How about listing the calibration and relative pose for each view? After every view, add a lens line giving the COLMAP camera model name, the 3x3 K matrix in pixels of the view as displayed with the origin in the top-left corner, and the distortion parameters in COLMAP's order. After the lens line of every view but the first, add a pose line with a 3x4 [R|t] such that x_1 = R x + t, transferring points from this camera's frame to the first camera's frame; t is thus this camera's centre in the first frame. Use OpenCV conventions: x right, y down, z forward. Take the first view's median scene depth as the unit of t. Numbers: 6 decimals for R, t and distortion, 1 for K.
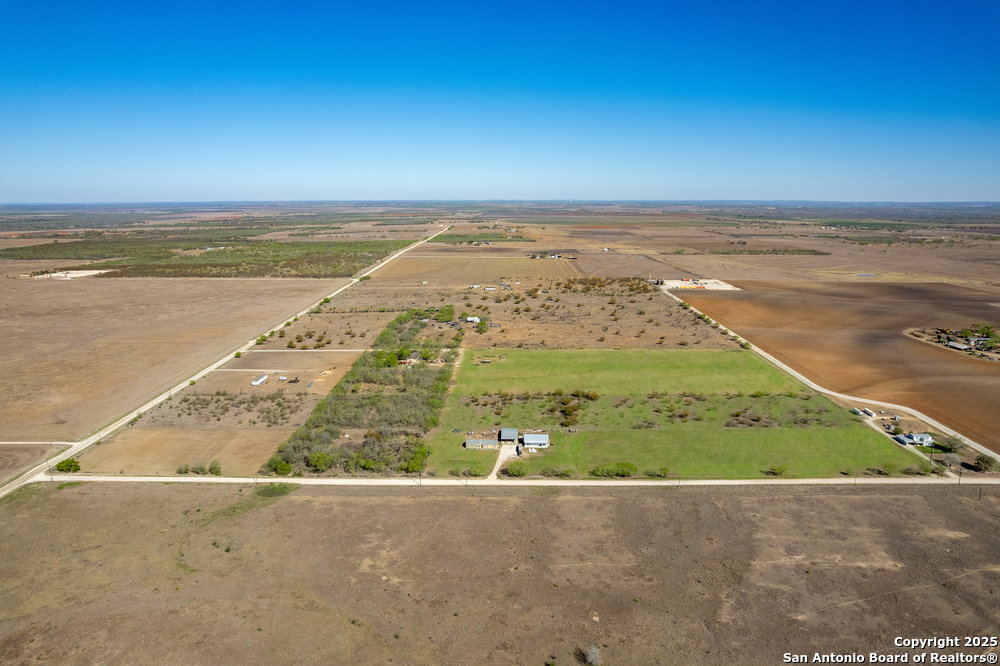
lens RADIAL K [[640.9, 0, 499.0], [0, 640.9, 329.8], [0, 0, 1]] dist [-0.079567, 0.074100]
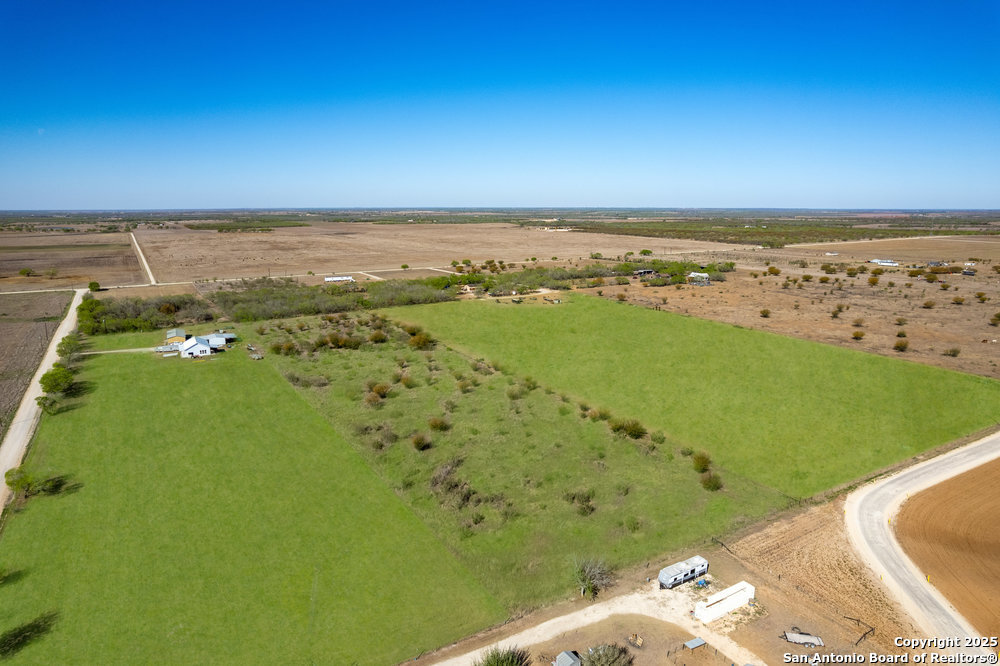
lens RADIAL K [[640.9, 0, 499.0], [0, 640.9, 329.8], [0, 0, 1]] dist [-0.079567, 0.074100]
pose [[0.522445, 0.165515, -0.836454, 0.739499], [-0.176421, 0.980735, 0.083873, 0.034120], [0.834222, 0.103749, 0.541581, 0.825707]]
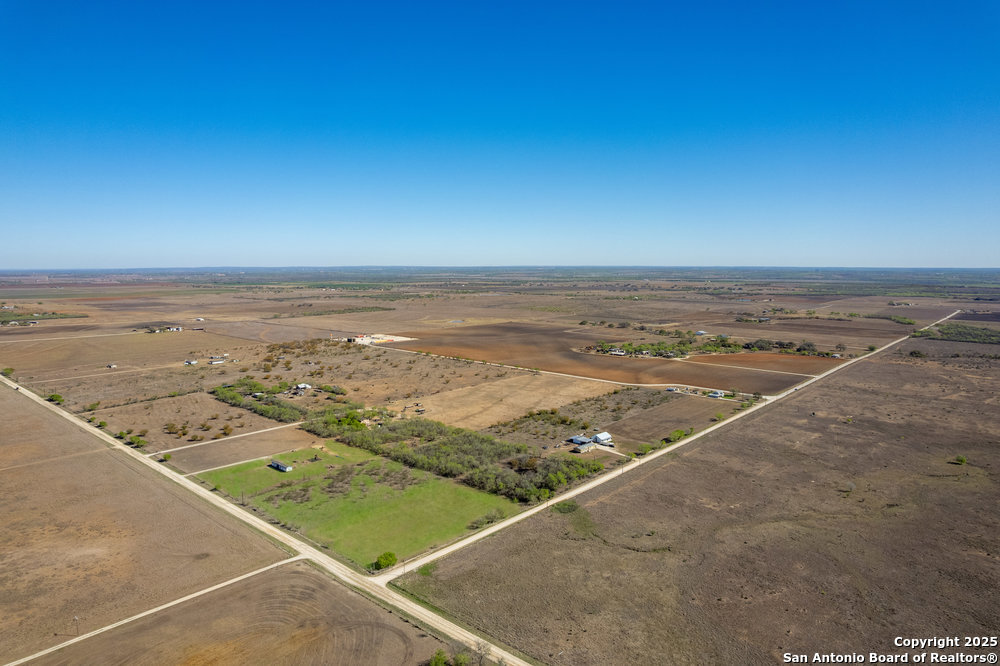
lens RADIAL K [[638.0, 0, 498.3], [0, 638.0, 332.9], [0, 0, 1]] dist [-0.078752, 0.073995]
pose [[0.663562, -0.081301, 0.743691, -0.997395], [0.153458, 0.987731, -0.028945, -0.040181], [-0.732213, 0.133332, 0.667897, 0.204257]]
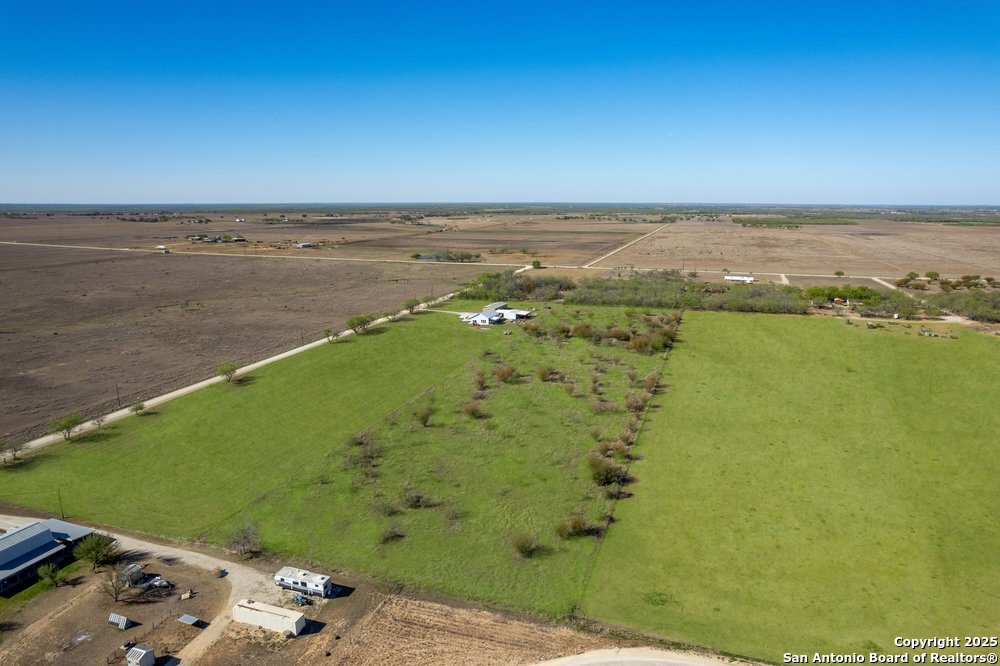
lens RADIAL K [[640.9, 0, 499.0], [0, 640.9, 329.8], [0, 0, 1]] dist [-0.079567, 0.074100]
pose [[-0.308439, 0.191524, -0.931764, 0.766329], [-0.195736, 0.945782, 0.259199, -0.030193], [0.930888, 0.262327, -0.254228, 1.132375]]
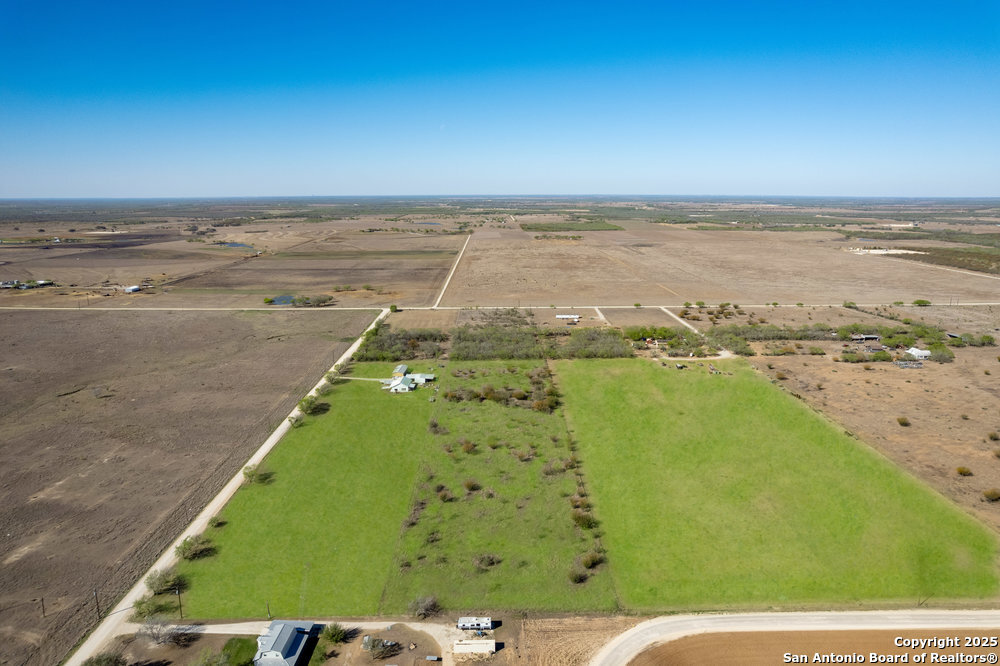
lens RADIAL K [[638.0, 0, 498.3], [0, 638.0, 332.9], [0, 0, 1]] dist [-0.078752, 0.073995]
pose [[0.022537, 0.218513, -0.975574, 0.950744], [-0.203916, 0.956312, 0.209488, -0.139142], [0.978729, 0.194214, 0.066111, 0.979065]]
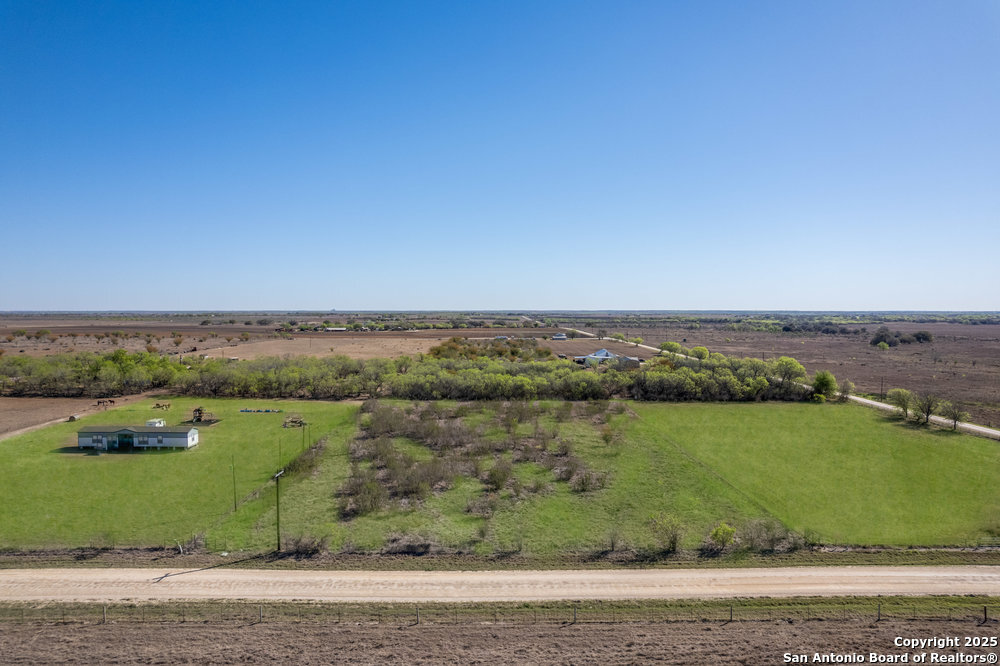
lens RADIAL K [[640.9, 0, 499.0], [0, 640.9, 329.8], [0, 0, 1]] dist [-0.079567, 0.074100]
pose [[-0.014715, -0.033324, 0.999336, -0.748744], [0.203370, 0.978454, 0.035622, 0.070800], [-0.978991, 0.203759, -0.007621, 1.053755]]
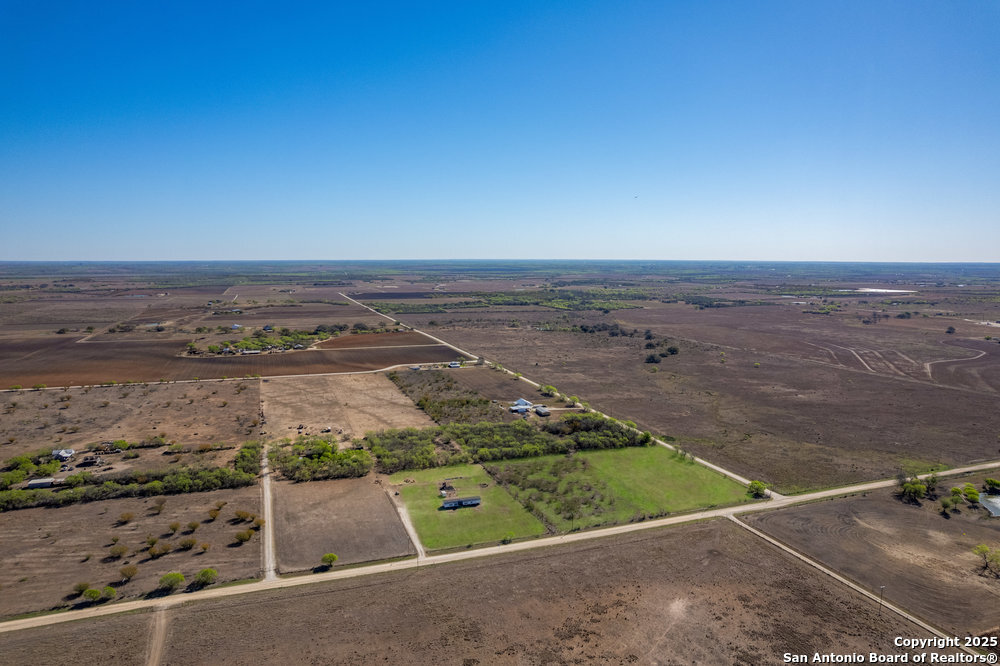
lens RADIAL K [[640.9, 0, 499.0], [0, 640.9, 329.8], [0, 0, 1]] dist [-0.079567, 0.074100]
pose [[-0.347894, -0.105735, 0.931552, -1.256538], [0.187436, 0.965716, 0.179612, -0.273827], [-0.918606, 0.237093, -0.316148, 1.393555]]
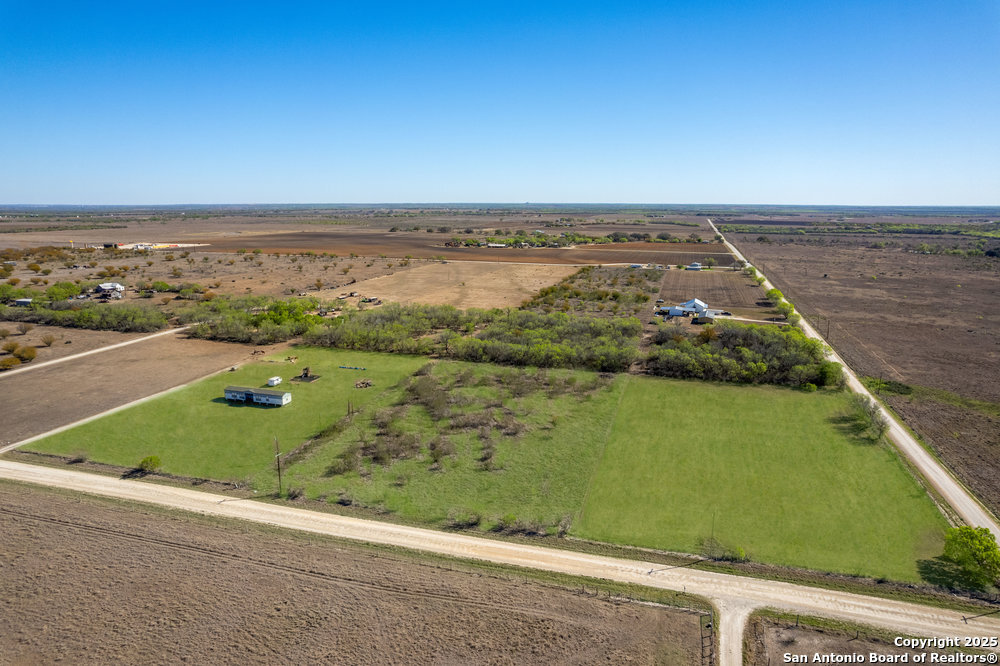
lens RADIAL K [[640.9, 0, 499.0], [0, 640.9, 329.8], [0, 0, 1]] dist [-0.079567, 0.074100]
pose [[0.280455, -0.190232, 0.940828, -0.835991], [0.194088, 0.971157, 0.138508, 0.019661], [-0.940040, 0.143759, 0.309287, 0.908386]]
